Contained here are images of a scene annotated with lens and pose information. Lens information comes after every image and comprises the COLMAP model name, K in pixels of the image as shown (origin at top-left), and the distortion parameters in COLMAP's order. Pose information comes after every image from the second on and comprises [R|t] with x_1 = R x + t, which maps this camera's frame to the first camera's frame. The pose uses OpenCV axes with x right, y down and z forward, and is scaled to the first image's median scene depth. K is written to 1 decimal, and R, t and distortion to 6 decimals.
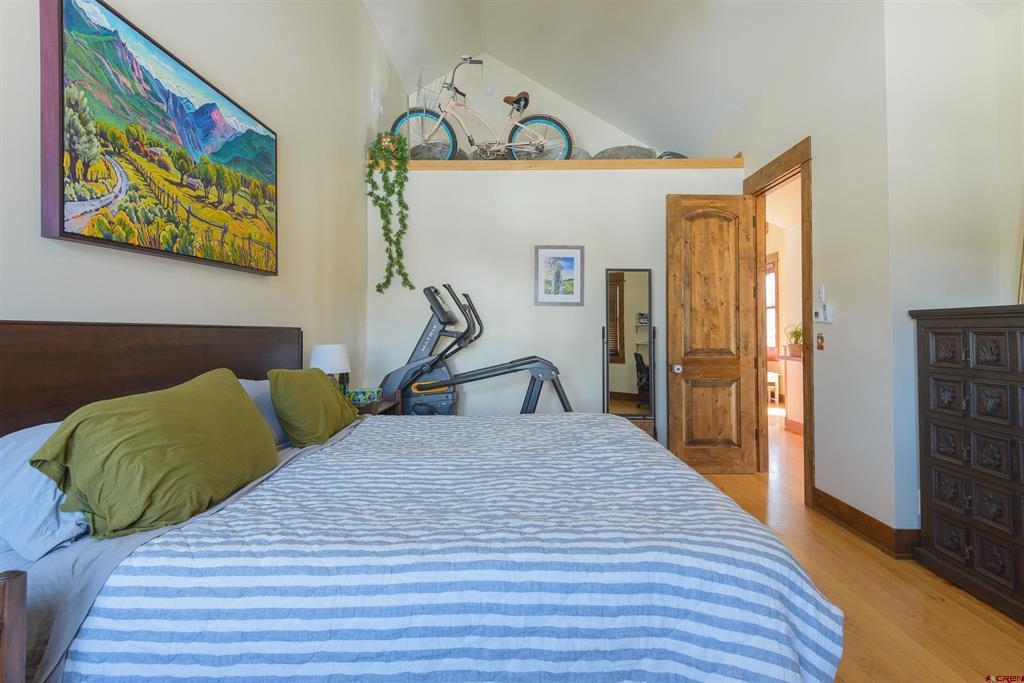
lens RADIAL K [[465.3, 0, 512.0], [0, 465.3, 341.5], [0, 0, 1]] dist [0.037622, -0.019747]
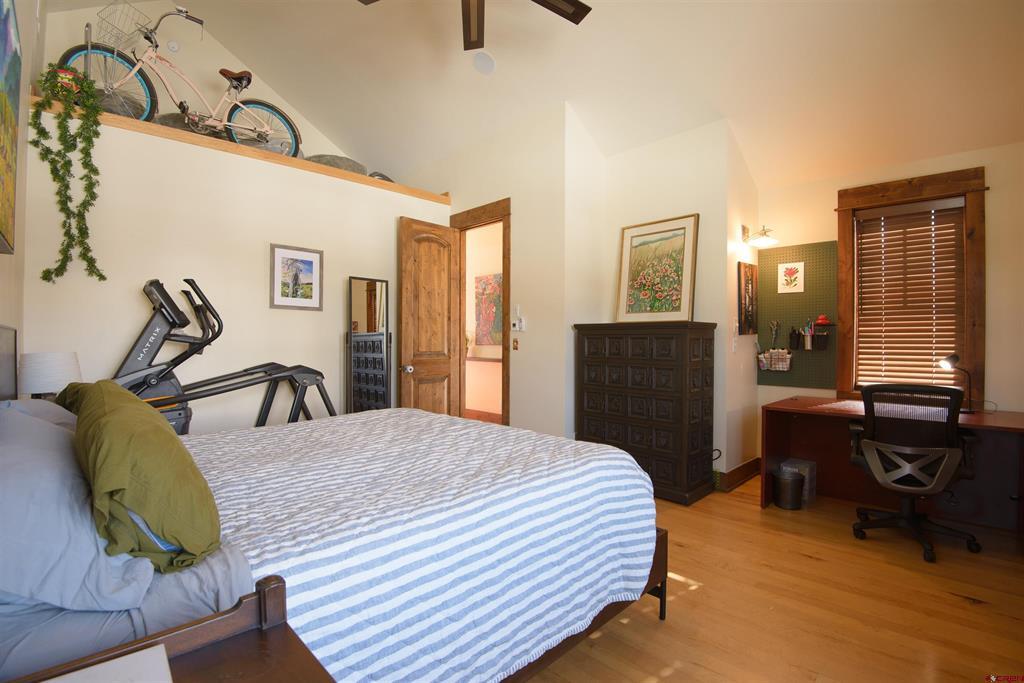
lens RADIAL K [[468.6, 0, 508.1], [0, 468.6, 366.3], [0, 0, 1]] dist [-0.001740, -0.019554]
pose [[0.716106, -0.039239, 0.696887, -0.285431], [0.012959, 0.998994, 0.042934, 0.004631], [-0.697871, -0.021715, 0.715894, -0.002596]]
